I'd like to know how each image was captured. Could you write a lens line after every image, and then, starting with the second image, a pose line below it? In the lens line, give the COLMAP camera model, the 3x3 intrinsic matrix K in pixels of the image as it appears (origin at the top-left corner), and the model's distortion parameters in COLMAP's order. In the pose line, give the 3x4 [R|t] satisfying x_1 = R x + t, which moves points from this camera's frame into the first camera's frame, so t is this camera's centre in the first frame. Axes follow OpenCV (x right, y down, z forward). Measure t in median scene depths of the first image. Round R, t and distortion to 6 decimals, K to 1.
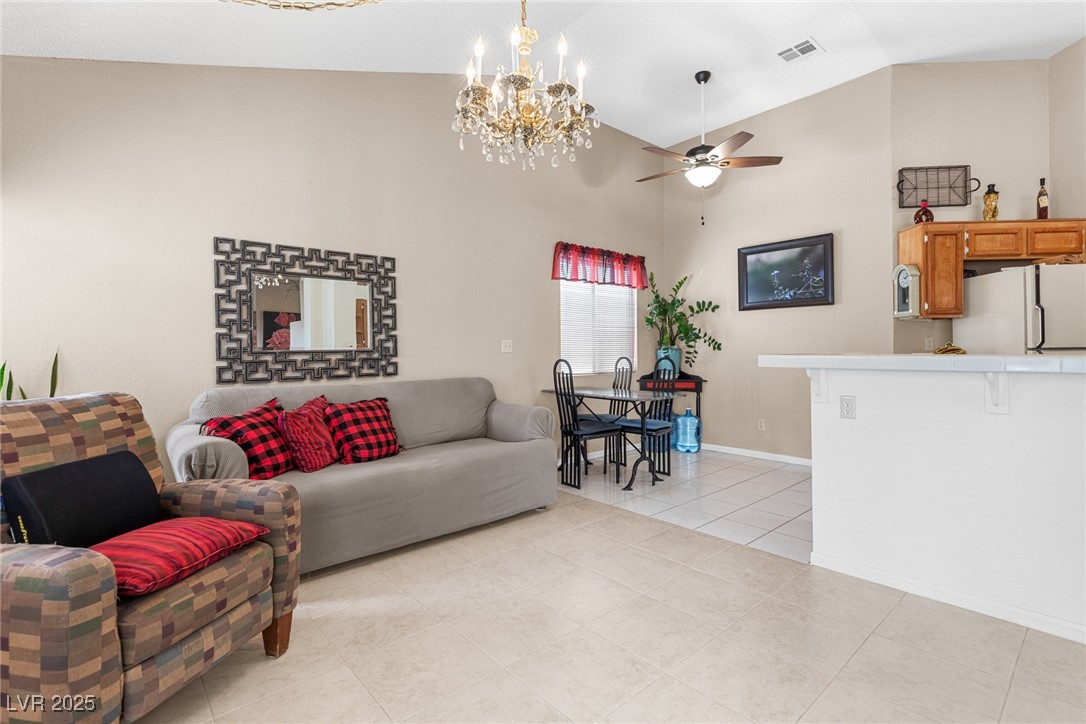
lens RADIAL K [[494.8, 0, 545.3], [0, 494.8, 356.5], [0, 0, 1]] dist [-0.004506, -0.000251]
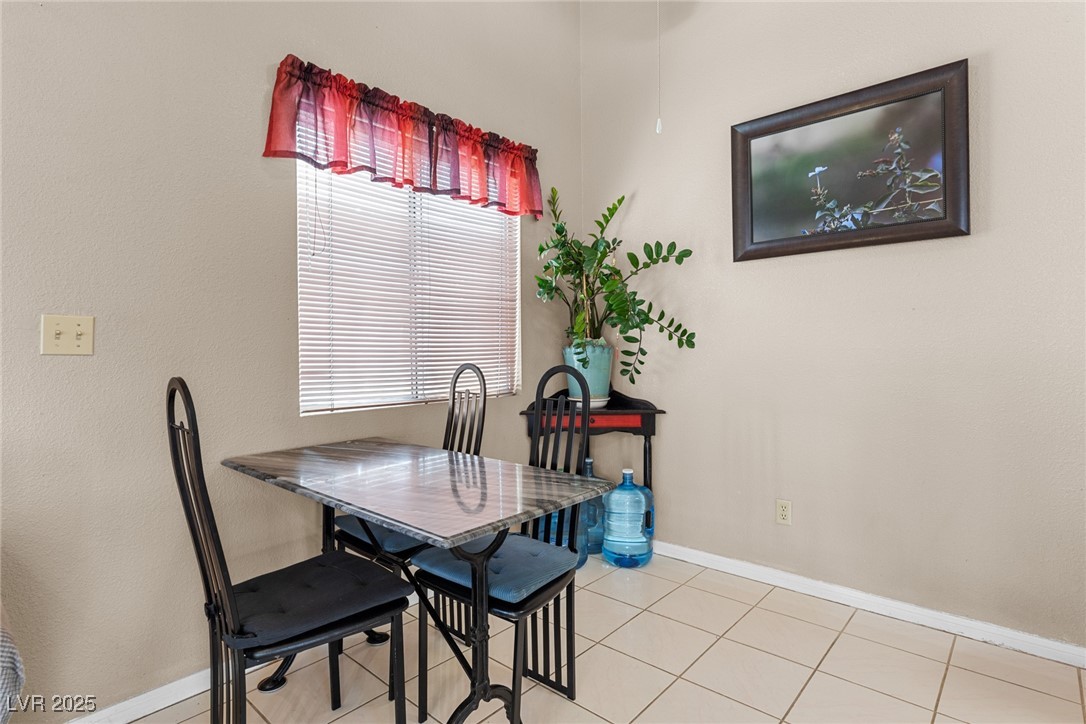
lens RADIAL K [[551.0, 0, 542.1], [0, 551.0, 358.7], [0, 0, 1]] dist [-0.007401, -0.000291]
pose [[0.993038, -0.003131, 0.117750, 0.147998], [0.002773, 0.999991, 0.003208, -0.004104], [-0.117759, -0.002859, 0.993038, 0.491824]]
